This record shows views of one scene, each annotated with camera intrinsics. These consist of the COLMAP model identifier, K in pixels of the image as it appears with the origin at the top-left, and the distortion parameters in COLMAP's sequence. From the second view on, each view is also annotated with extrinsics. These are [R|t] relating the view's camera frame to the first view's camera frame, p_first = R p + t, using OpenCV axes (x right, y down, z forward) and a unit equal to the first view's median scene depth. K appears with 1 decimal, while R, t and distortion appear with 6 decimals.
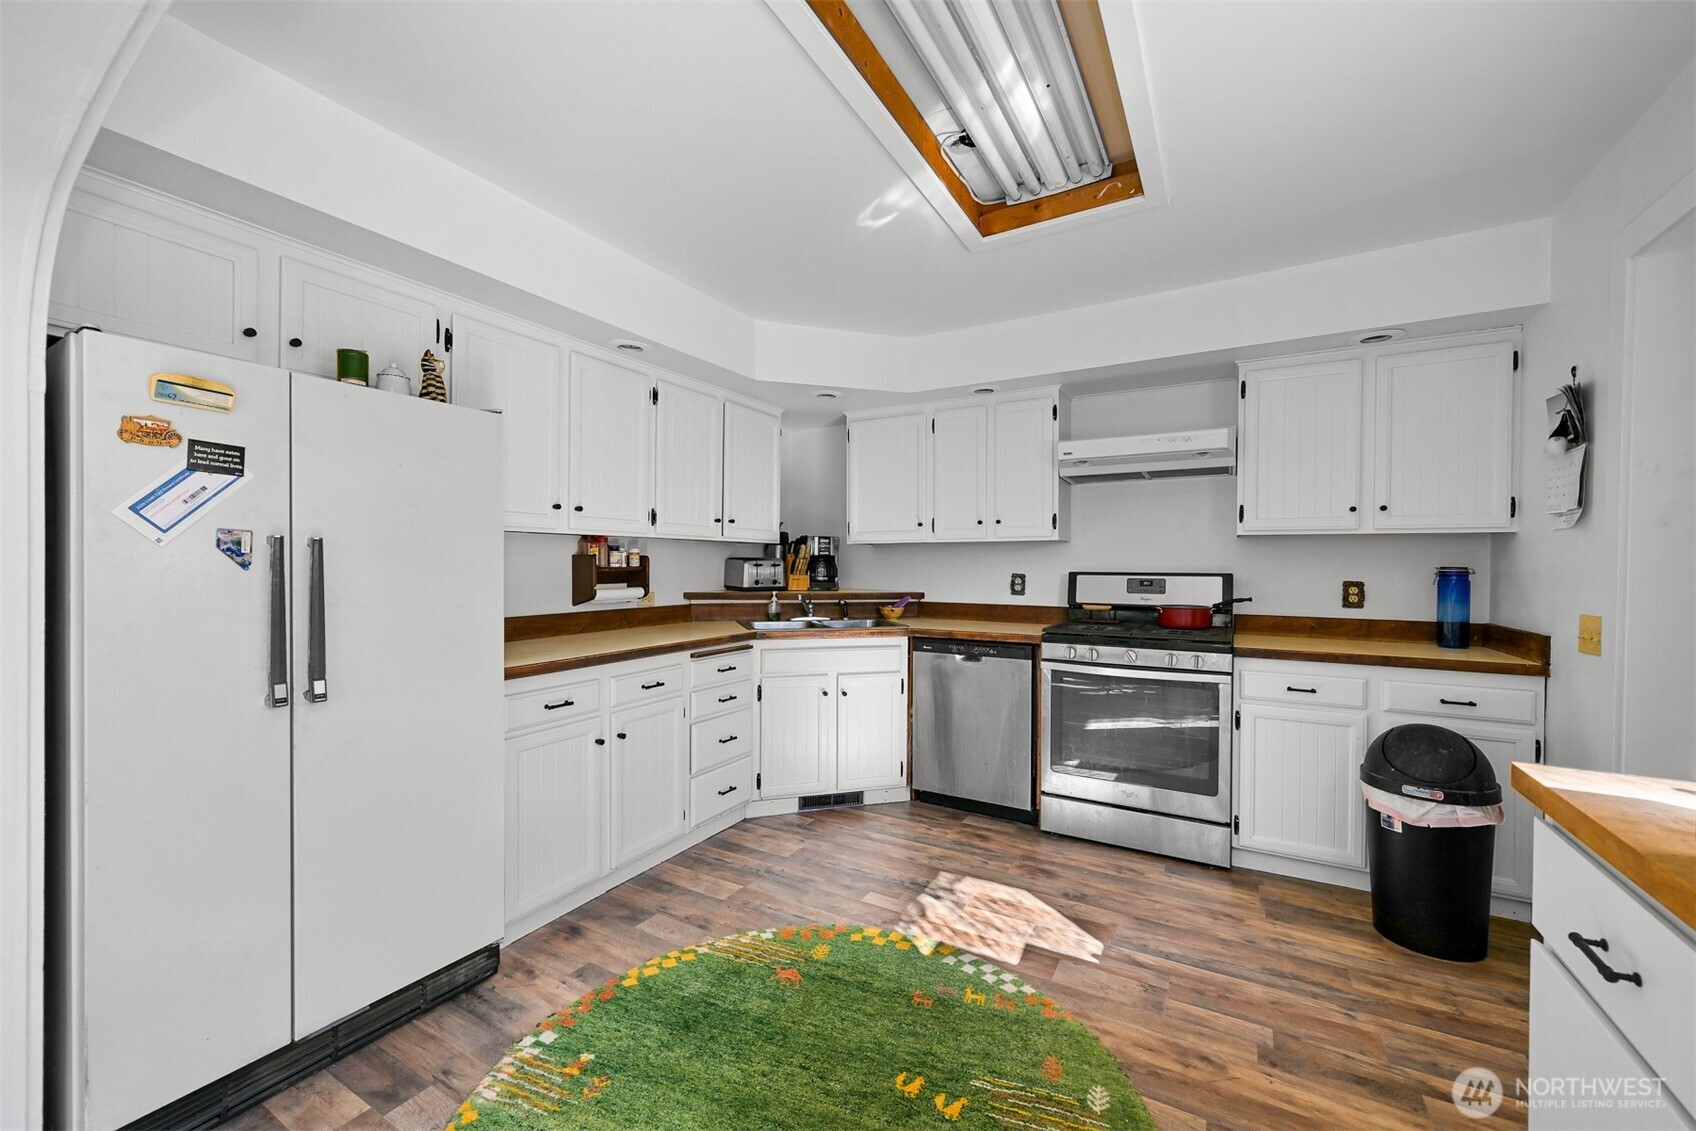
lens RADIAL K [[665.2, 0, 856.6], [0, 665.2, 569.0], [0, 0, 1]] dist [0.000450, 0.000001]
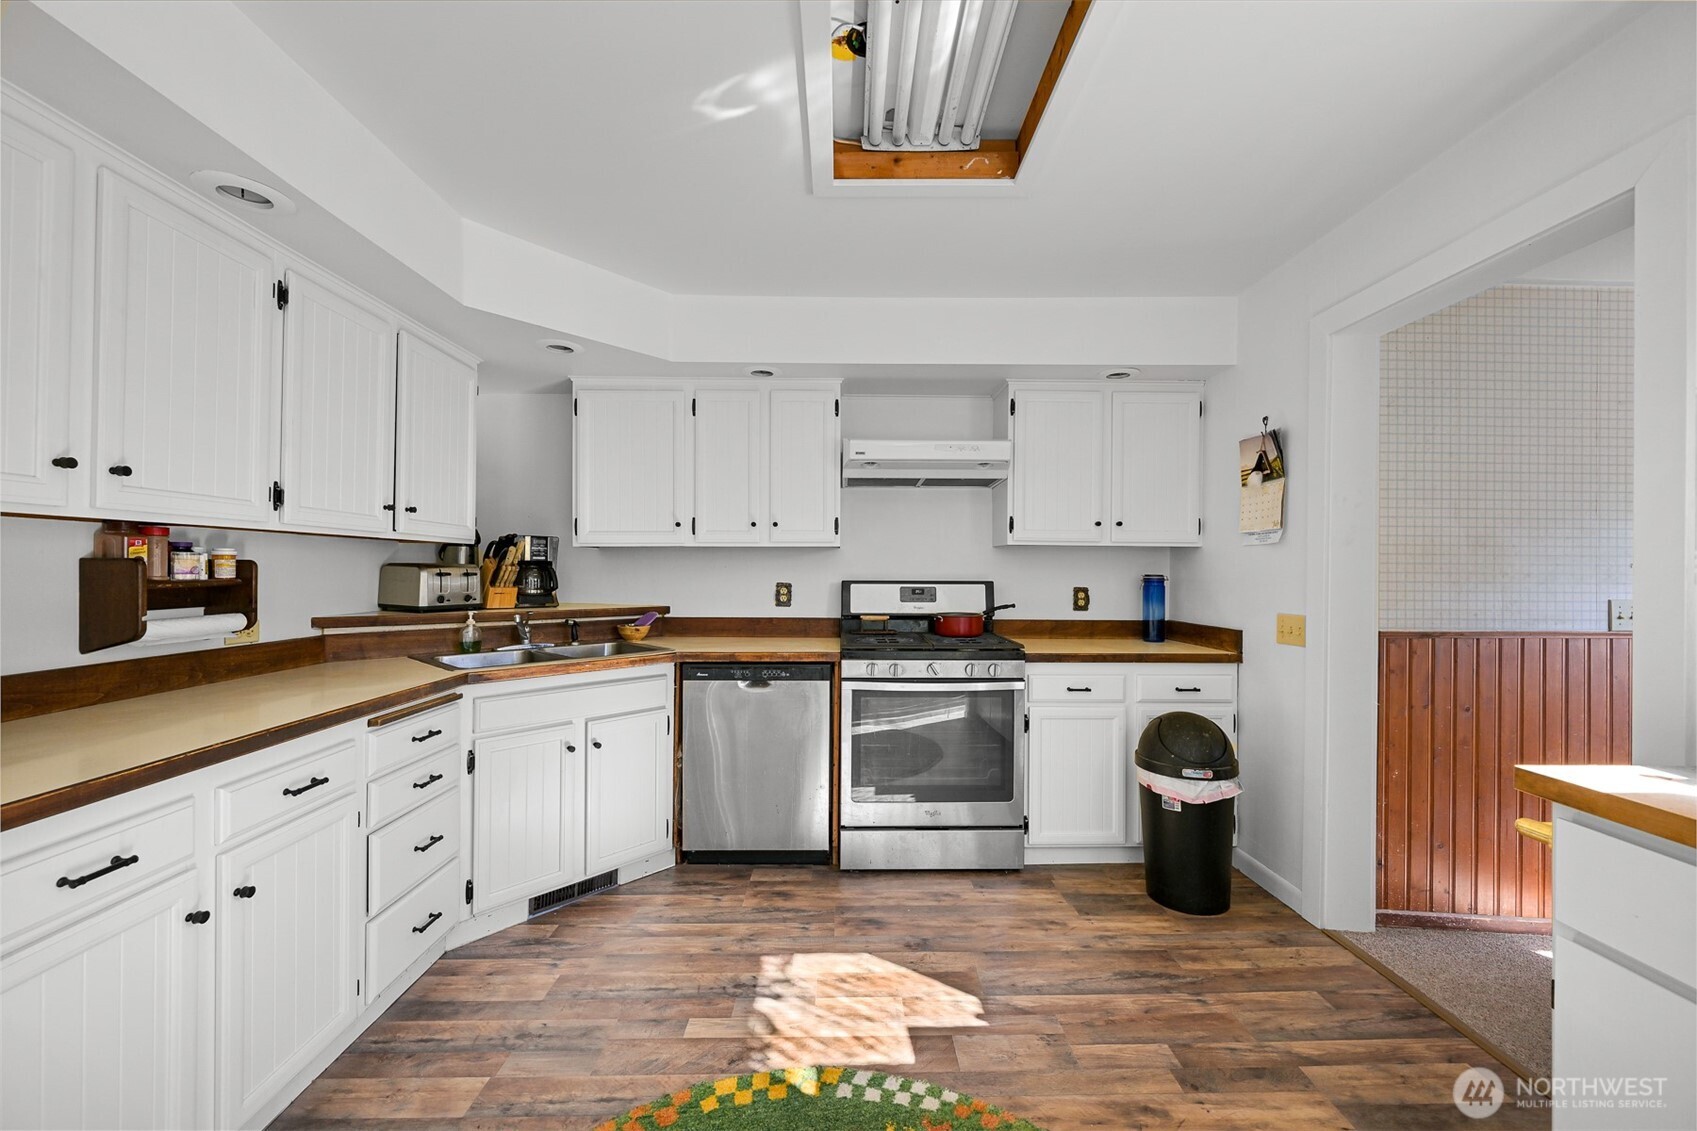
lens RADIAL K [[659.5, 0, 855.7], [0, 659.5, 568.4], [0, 0, 1]] dist [0.000151, 0.000096]
pose [[0.859529, 0.000711, 0.511087, -0.165475], [0.003416, 0.999969, -0.007136, -0.007197], [-0.511076, 0.007879, 0.859500, 0.230747]]
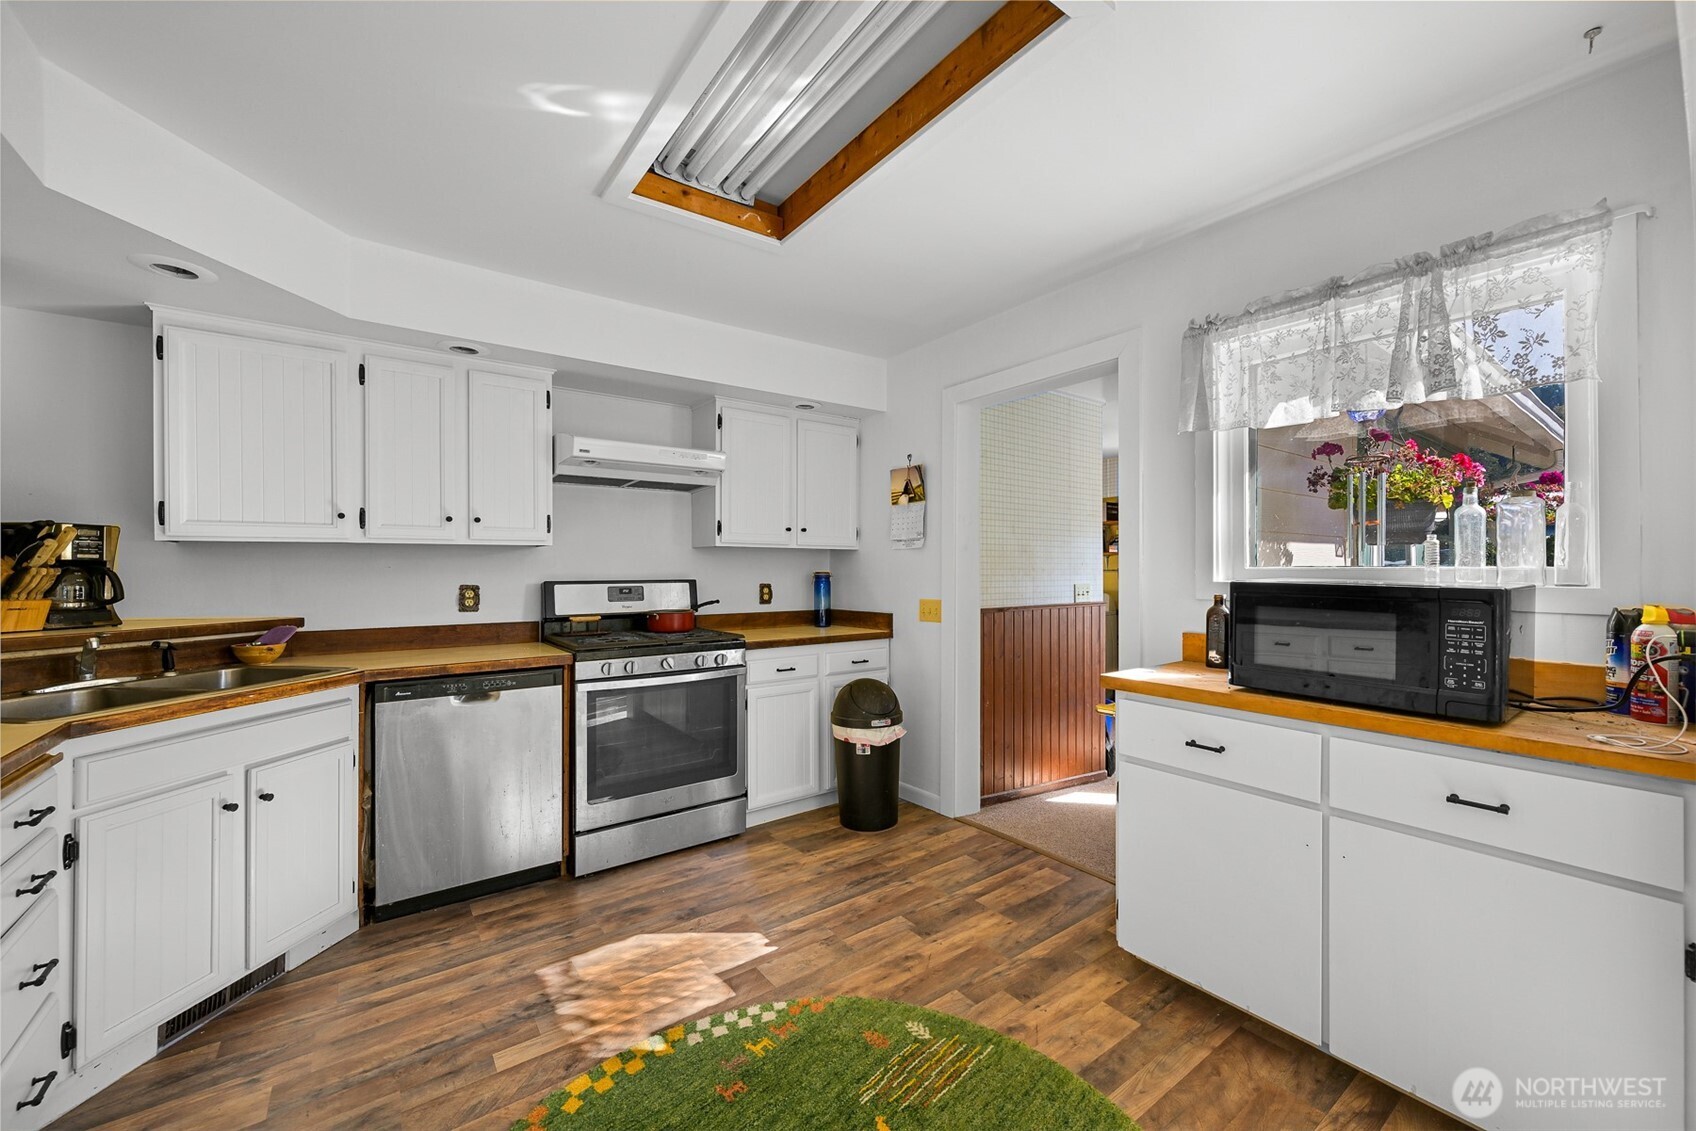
lens RADIAL K [[659.1, 0, 855.2], [0, 659.1, 568.4], [0, 0, 1]] dist [0.000151, 0.000096]
pose [[0.401928, -0.004175, 0.915662, -0.380030], [0.012407, 0.999923, -0.000887, -0.008345], [-0.915587, 0.011717, 0.401949, 0.321483]]
